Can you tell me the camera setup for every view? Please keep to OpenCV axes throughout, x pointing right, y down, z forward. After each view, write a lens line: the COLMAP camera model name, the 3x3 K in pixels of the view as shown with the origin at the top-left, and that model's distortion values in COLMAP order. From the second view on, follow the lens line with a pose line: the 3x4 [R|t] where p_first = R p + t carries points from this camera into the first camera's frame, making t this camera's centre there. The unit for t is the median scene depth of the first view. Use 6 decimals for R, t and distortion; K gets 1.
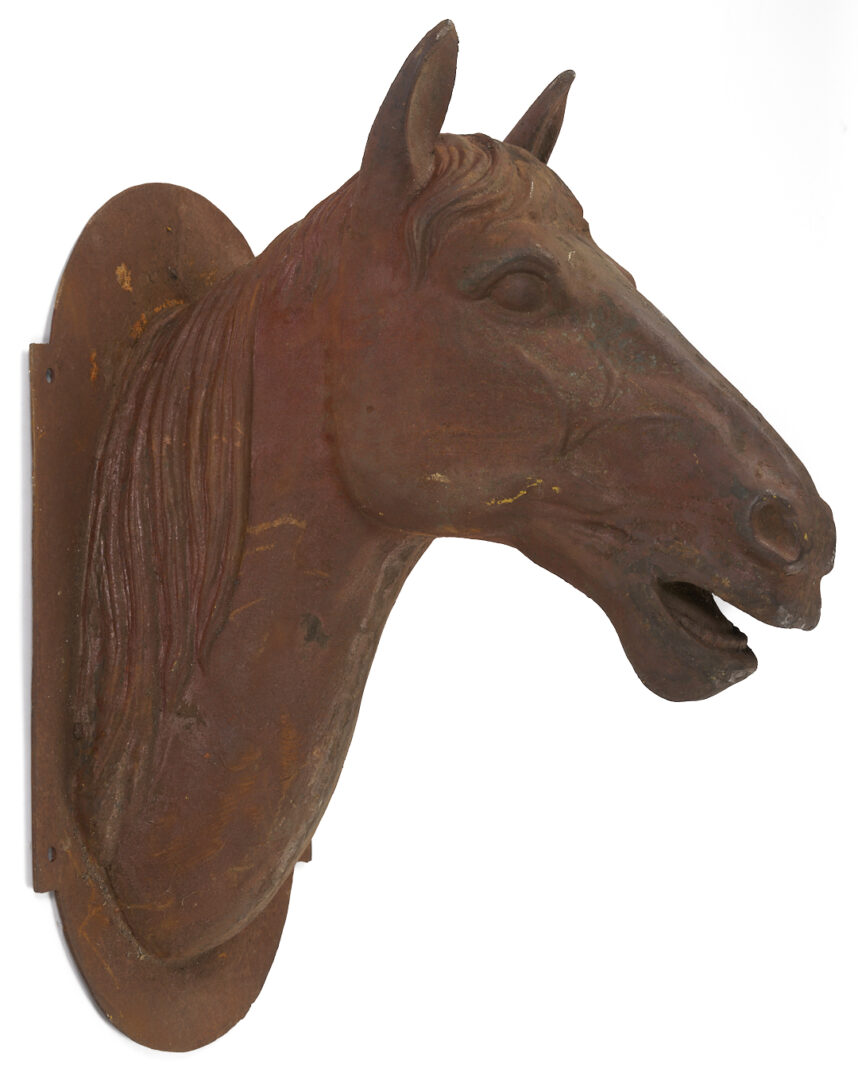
lens RADIAL K [[3937.9, 0, 429.0], [0, 3937.9, 540.0], [0, 0, 1]] dist [-0.151578, 1.083933]
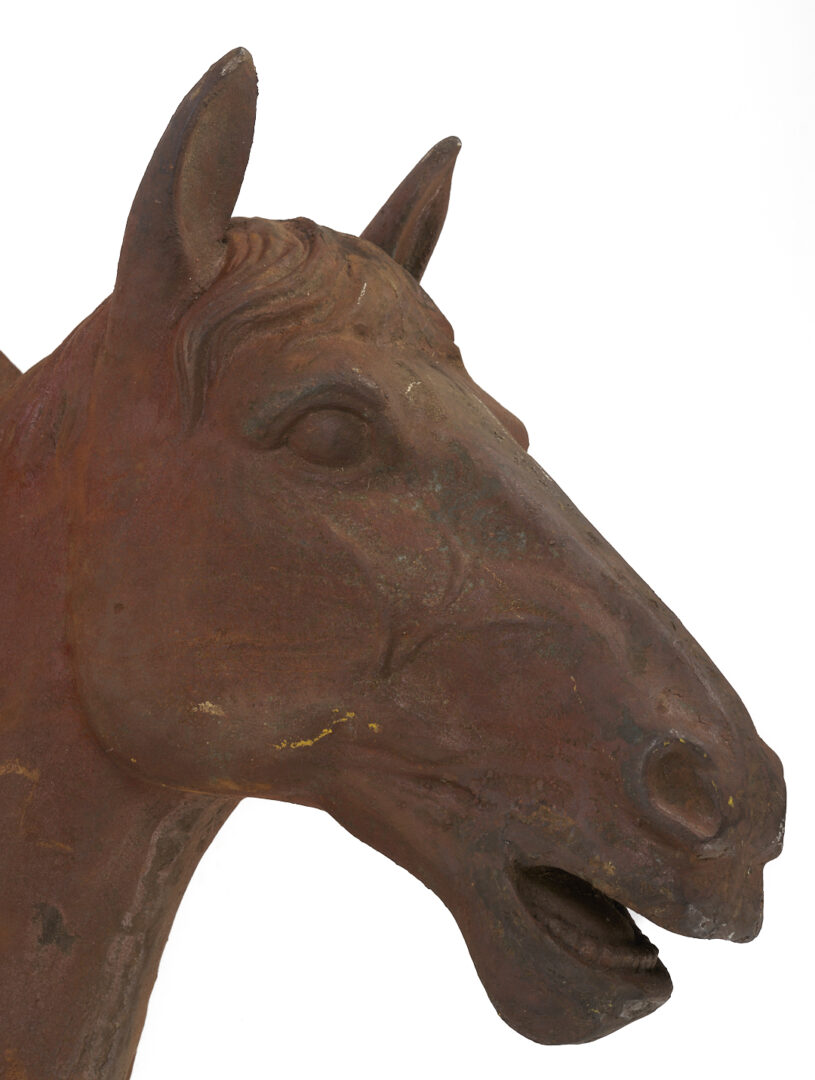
lens RADIAL K [[4036.8, 0, 407.5], [0, 4036.8, 540.0], [0, 0, 1]] dist [-0.156722, -0.579870]
pose [[0.995373, 0.010041, -0.095564, 0.103650], [-0.017072, 0.997183, -0.073039, 0.005650], [0.094562, 0.074332, 0.992740, 0.305902]]
